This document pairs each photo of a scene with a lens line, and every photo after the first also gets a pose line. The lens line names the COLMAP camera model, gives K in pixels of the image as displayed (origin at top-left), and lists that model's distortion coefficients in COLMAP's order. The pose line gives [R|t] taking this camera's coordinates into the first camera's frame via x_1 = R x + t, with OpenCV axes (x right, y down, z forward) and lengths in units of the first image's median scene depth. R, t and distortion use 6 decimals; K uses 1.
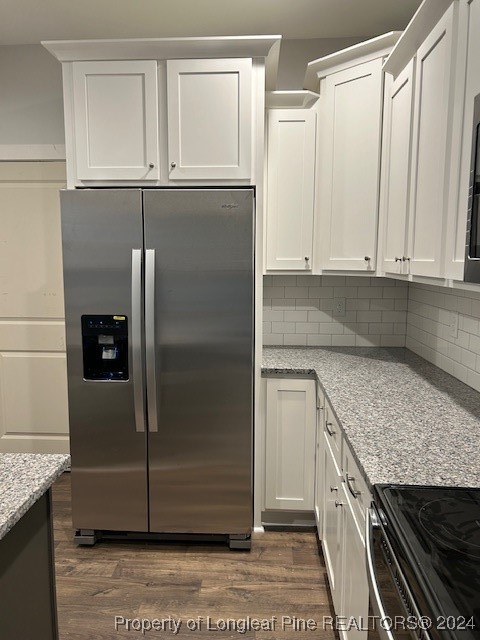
lens RADIAL K [[483.2, 0, 235.2], [0, 483.2, 318.3], [0, 0, 1]] dist [0.076511, -0.082898]
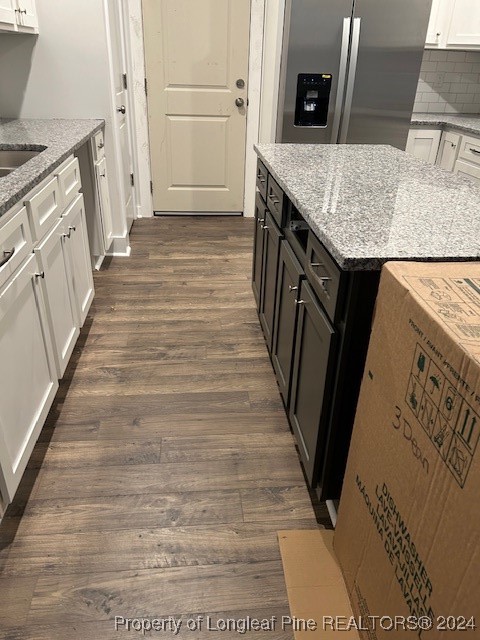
lens RADIAL K [[483.2, 0, 235.2], [0, 483.2, 318.3], [0, 0, 1]] dist [0.076511, -0.082898]
pose [[0.989050, -0.043795, 0.140930, -0.661638], [-0.009734, 0.933515, 0.358407, 0.131986], [-0.147257, -0.355855, 0.922867, -0.444221]]
